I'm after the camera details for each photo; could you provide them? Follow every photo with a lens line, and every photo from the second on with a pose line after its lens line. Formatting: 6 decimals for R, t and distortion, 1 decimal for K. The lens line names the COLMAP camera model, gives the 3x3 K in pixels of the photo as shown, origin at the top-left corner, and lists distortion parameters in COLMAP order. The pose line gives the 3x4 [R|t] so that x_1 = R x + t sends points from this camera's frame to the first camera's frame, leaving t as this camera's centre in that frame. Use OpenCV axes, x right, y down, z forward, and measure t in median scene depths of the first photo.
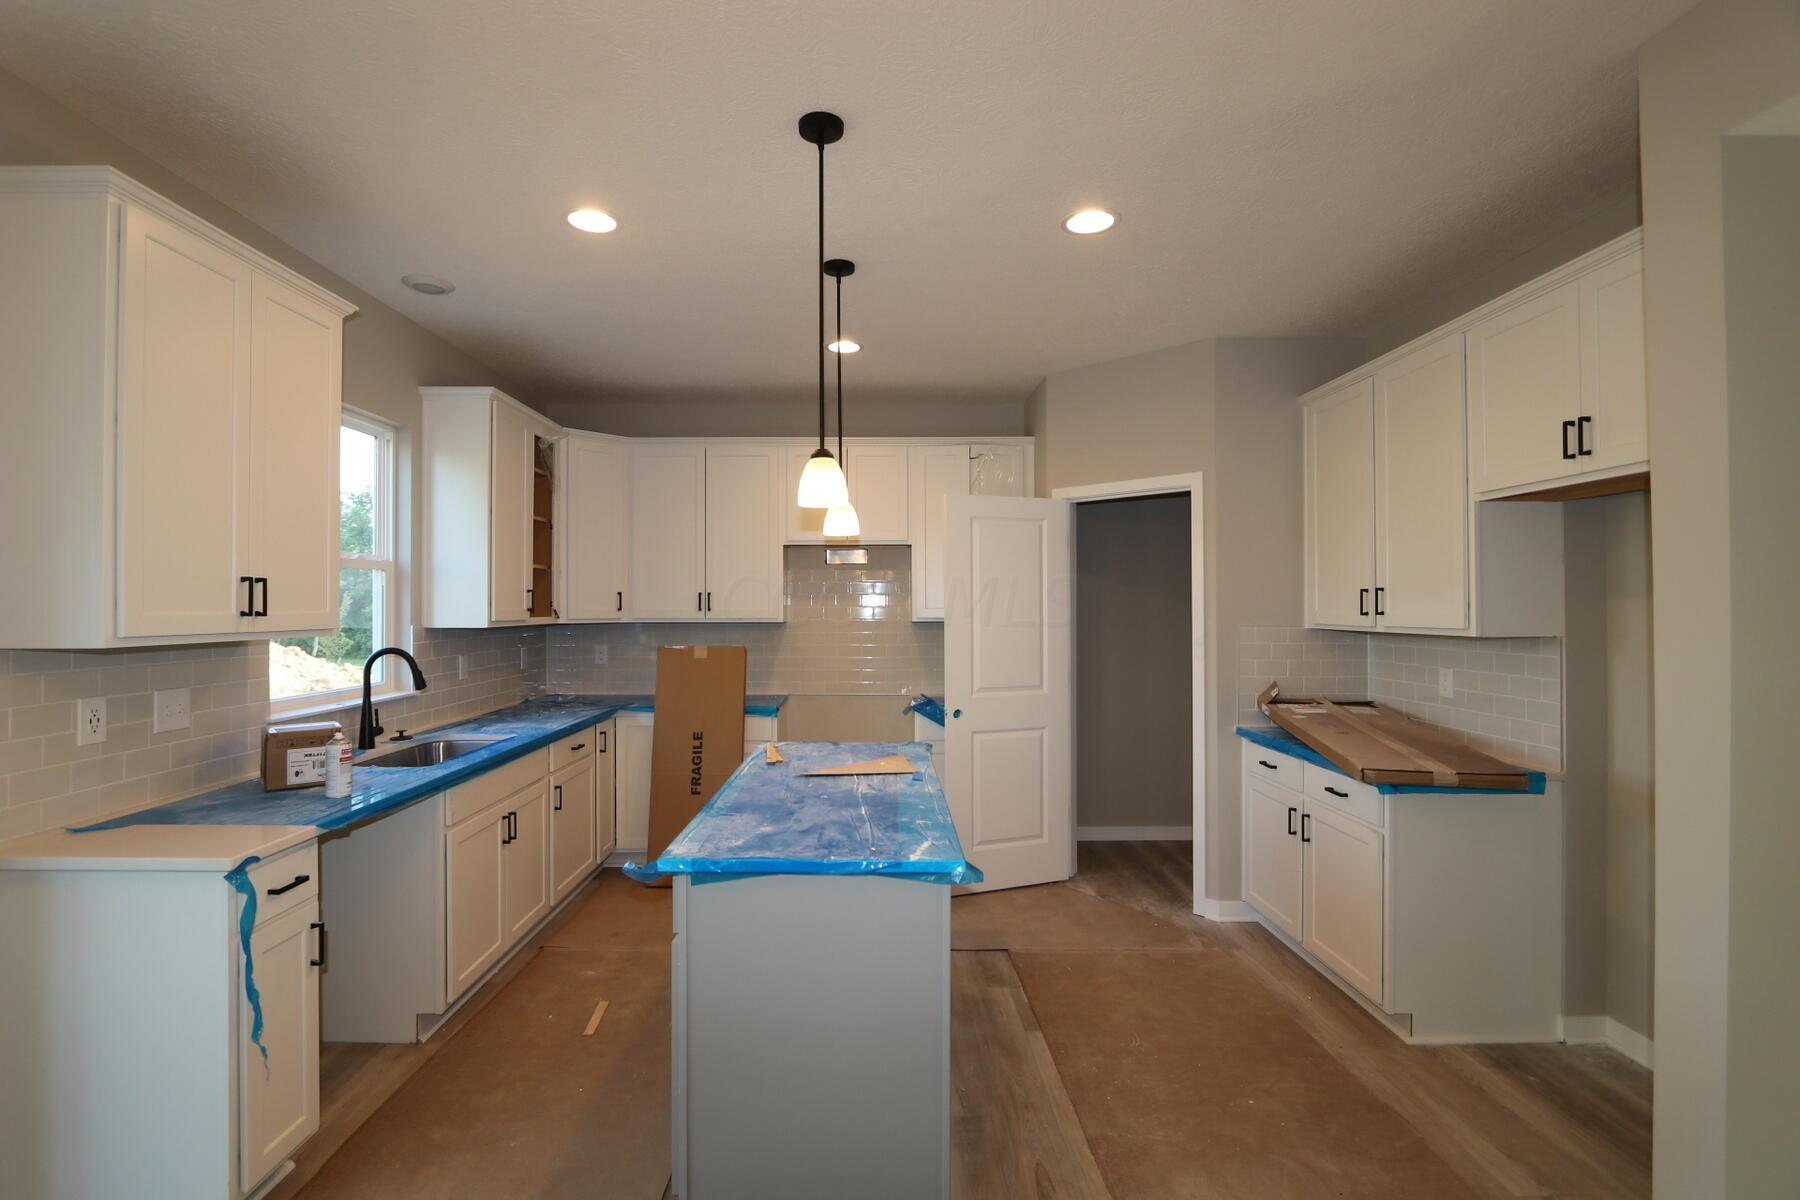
lens RADIAL K [[835.4, 0, 880.4], [0, 835.4, 601.9], [0, 0, 1]] dist [-0.014758, 0.002135]
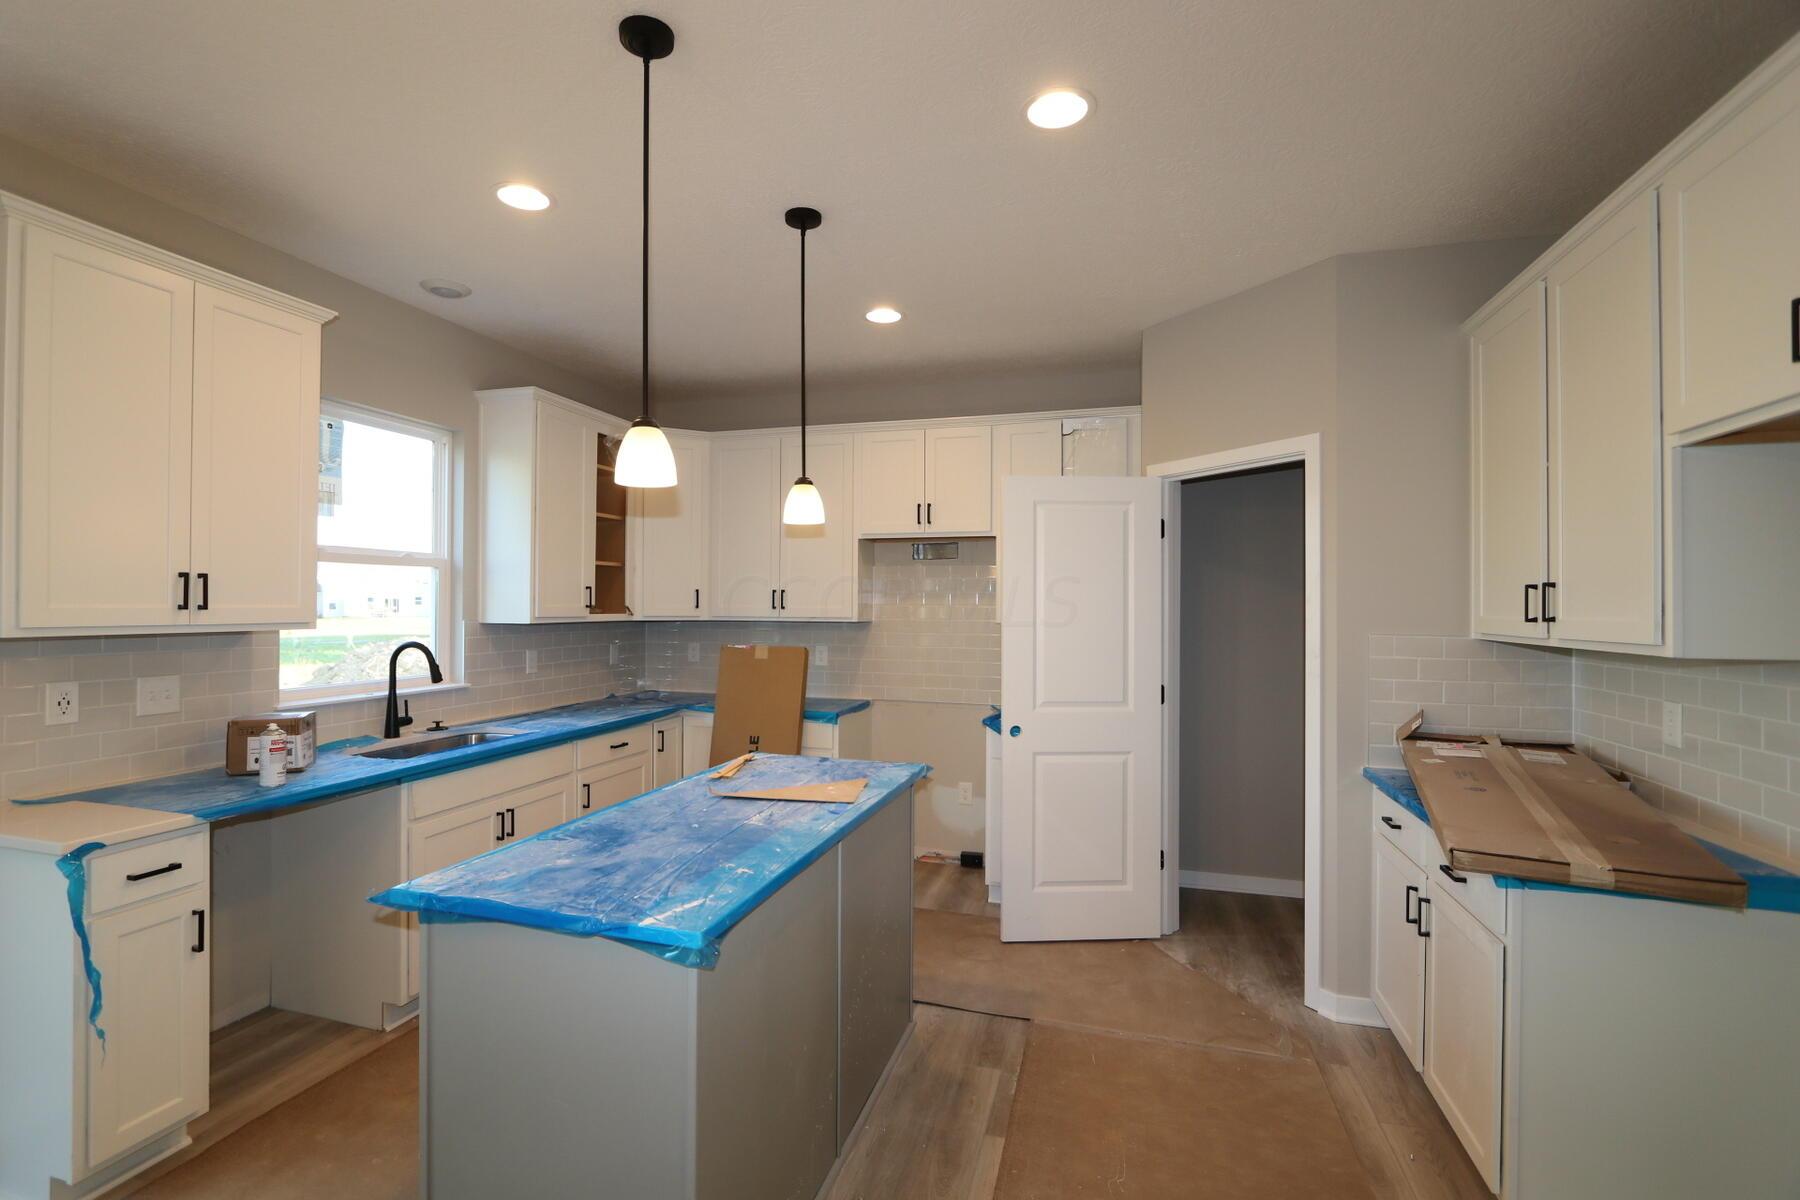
lens RADIAL K [[835.4, 0, 880.8], [0, 835.4, 601.8], [0, 0, 1]] dist [-0.014758, 0.002135]
pose [[0.955456, 0.005184, -0.295087, 0.267716], [-0.005086, 0.999986, 0.001100, 0.001159], [0.295089, 0.000450, 0.955470, 0.173607]]
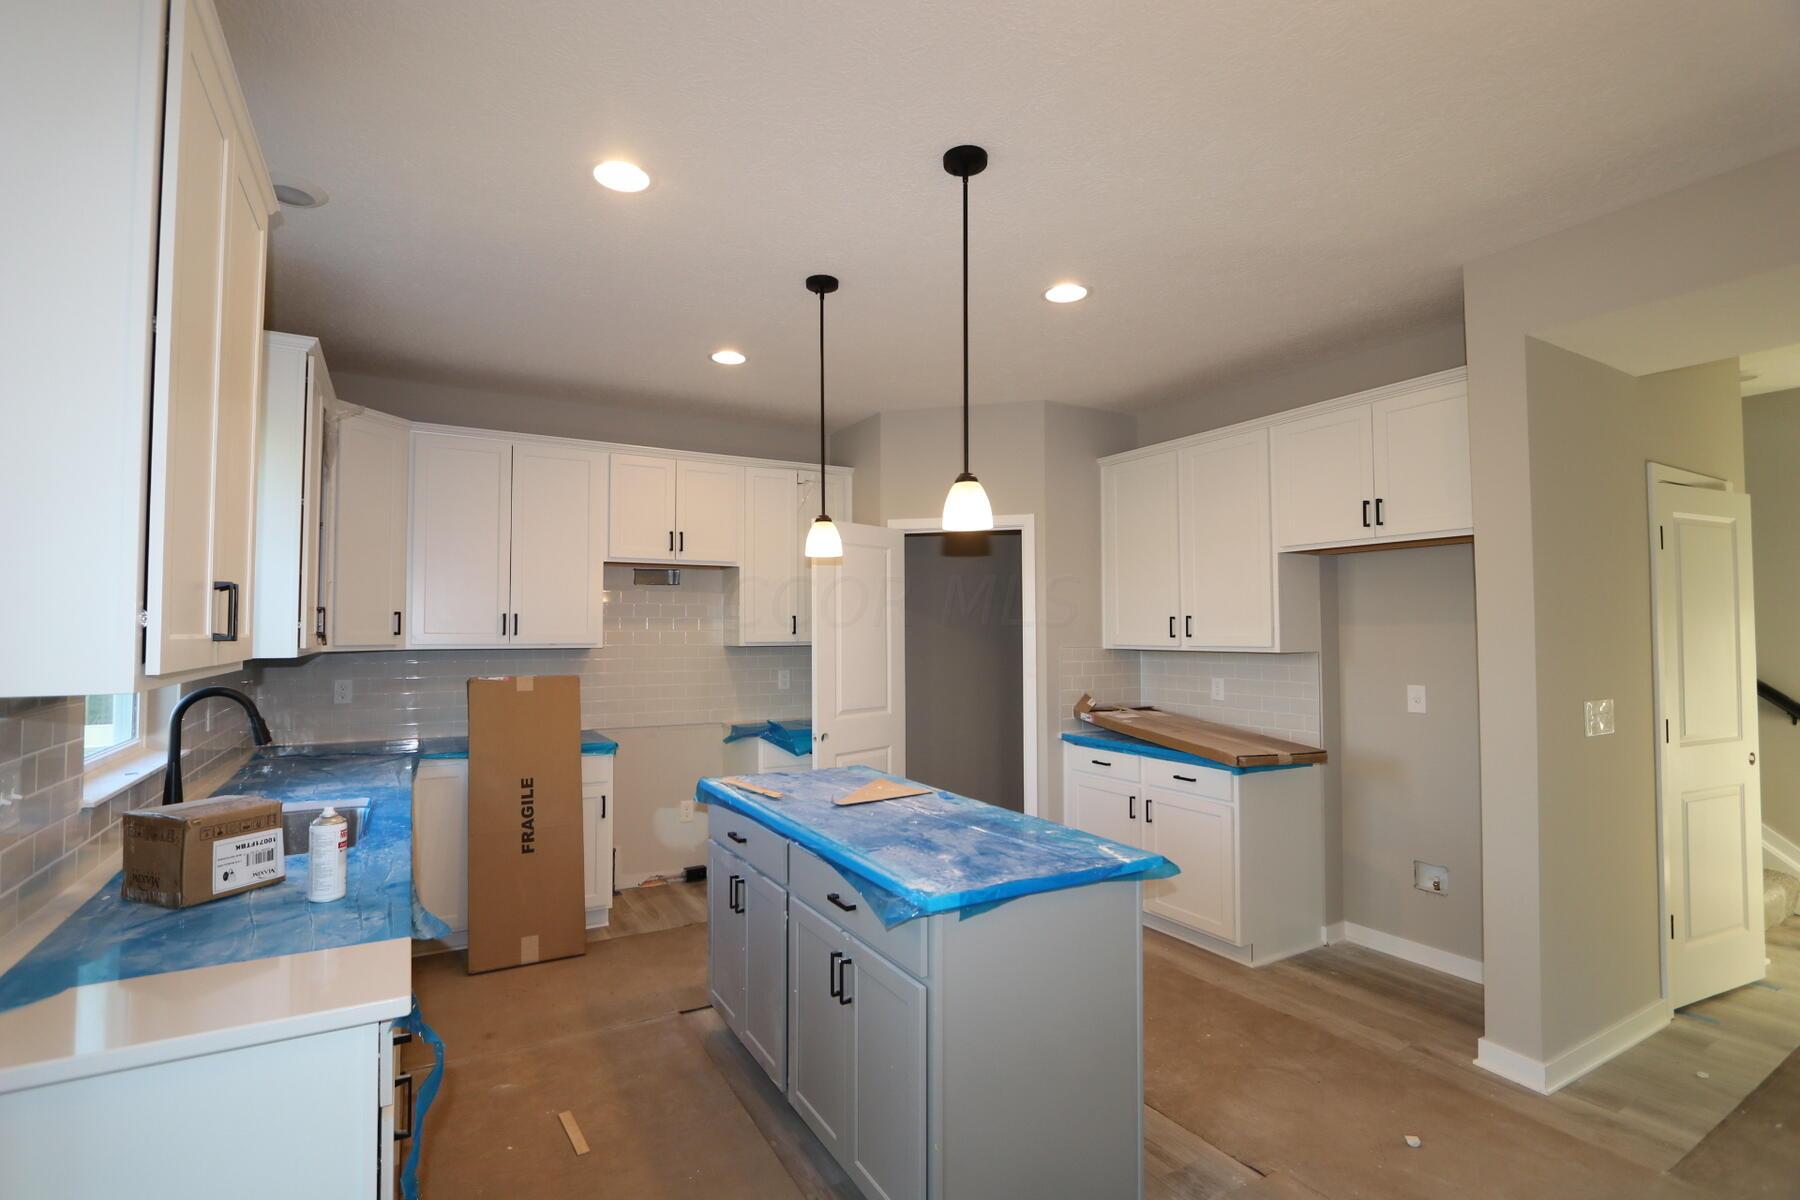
lens RADIAL K [[835.4, 0, 883.1], [0, 835.4, 602.6], [0, 0, 1]] dist [-0.014758, 0.002135]
pose [[0.871874, 0.017814, 0.489406, -0.426981], [-0.003361, 0.999532, -0.030394, 0.003288], [-0.489718, 0.024855, 0.871526, 0.111881]]
